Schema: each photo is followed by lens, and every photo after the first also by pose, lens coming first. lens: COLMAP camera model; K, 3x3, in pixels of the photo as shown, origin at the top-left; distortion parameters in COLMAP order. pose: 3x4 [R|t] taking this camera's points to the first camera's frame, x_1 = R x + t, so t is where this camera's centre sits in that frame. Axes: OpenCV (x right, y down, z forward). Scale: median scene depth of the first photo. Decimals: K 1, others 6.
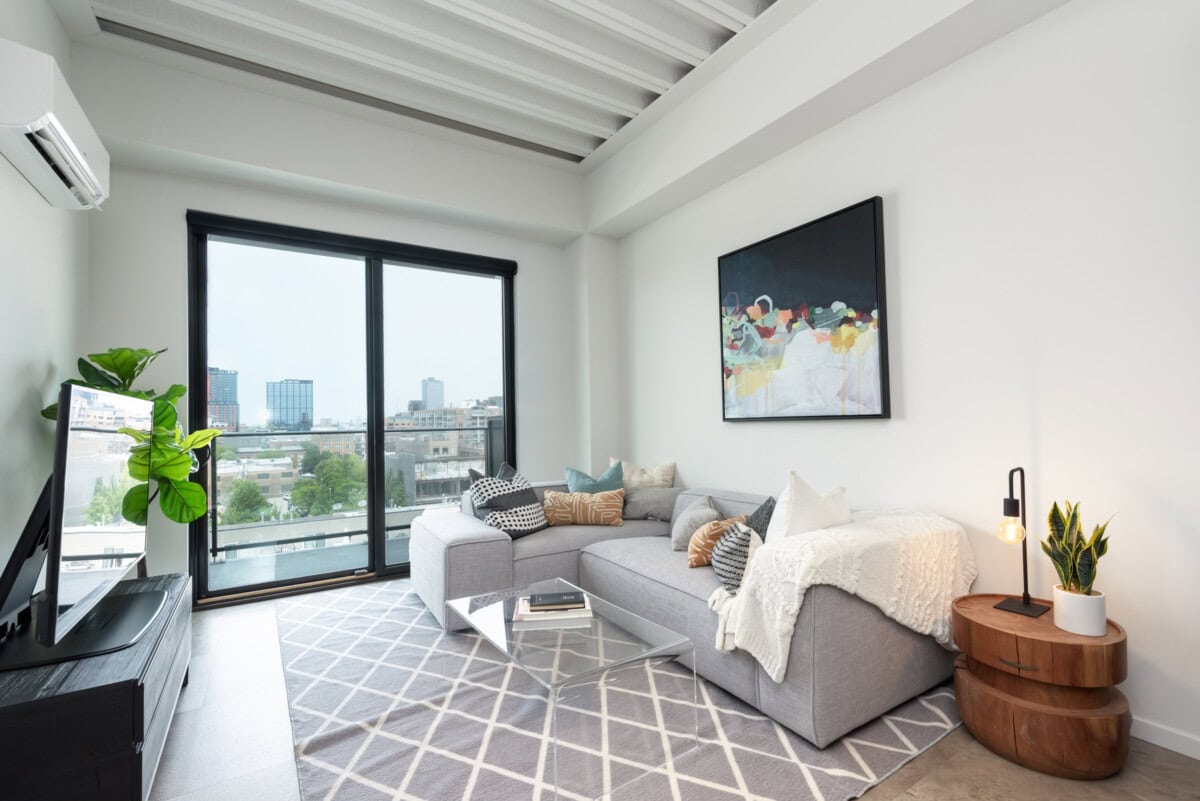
lens RADIAL K [[530.9, 0, 583.6], [0, 530.9, 408.8], [0, 0, 1]] dist [0.002818, 0.001005]
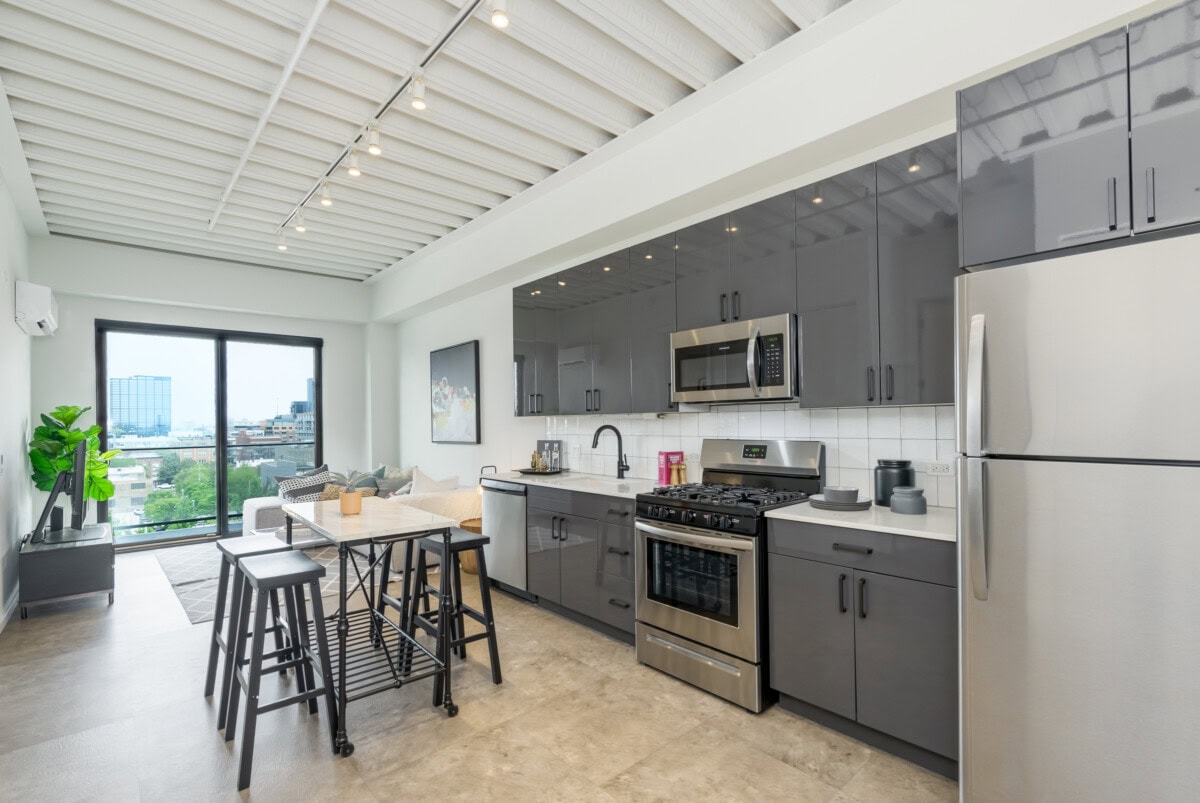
lens RADIAL K [[550.7, 0, 594.4], [0, 550.7, 420.0], [0, 0, 1]] dist [-0.000765, 0.000283]
pose [[0.983000, 0.004841, 0.183544, 0.380510], [-0.007415, 0.999884, 0.013338, -0.068713], [-0.183458, -0.014472, 0.982921, -0.778837]]
